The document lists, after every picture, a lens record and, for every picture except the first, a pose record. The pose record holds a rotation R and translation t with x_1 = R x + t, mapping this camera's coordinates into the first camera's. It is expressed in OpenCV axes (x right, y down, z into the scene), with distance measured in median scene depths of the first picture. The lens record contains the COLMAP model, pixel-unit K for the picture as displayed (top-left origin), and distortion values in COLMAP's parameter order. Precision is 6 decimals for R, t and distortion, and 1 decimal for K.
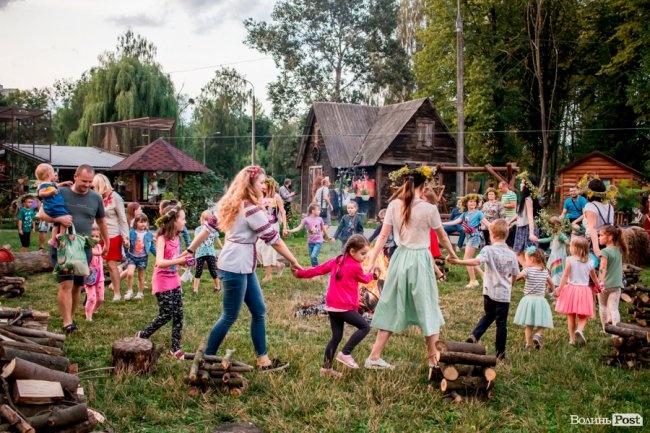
lens RADIAL K [[730.0, 0, 325.0], [0, 730.0, 216.5], [0, 0, 1]] dist [-0.097257, 0.076514]
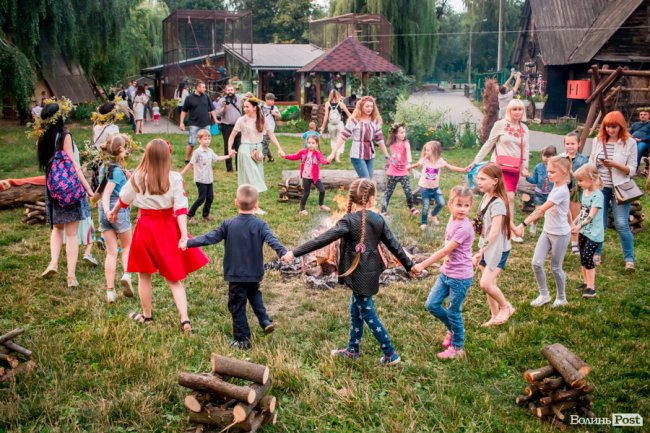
lens RADIAL K [[730.0, 0, 325.0], [0, 730.0, 216.5], [0, 0, 1]] dist [-0.097257, 0.076514]
pose [[0.925615, 0.061406, -0.373451, 0.101651], [-0.003897, 0.988244, 0.152836, -0.017314], [0.378446, -0.140012, 0.914973, 0.067145]]
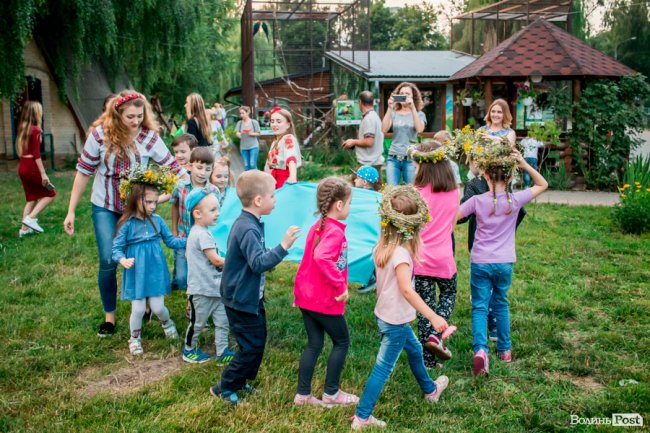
lens RADIAL K [[730.0, 0, 325.0], [0, 730.0, 216.5], [0, 0, 1]] dist [-0.097257, 0.076514]
pose [[0.856970, 0.050110, -0.512925, -0.071201], [0.006558, 0.994121, 0.108075, -0.016473], [0.515325, -0.095981, 0.851603, 0.387348]]
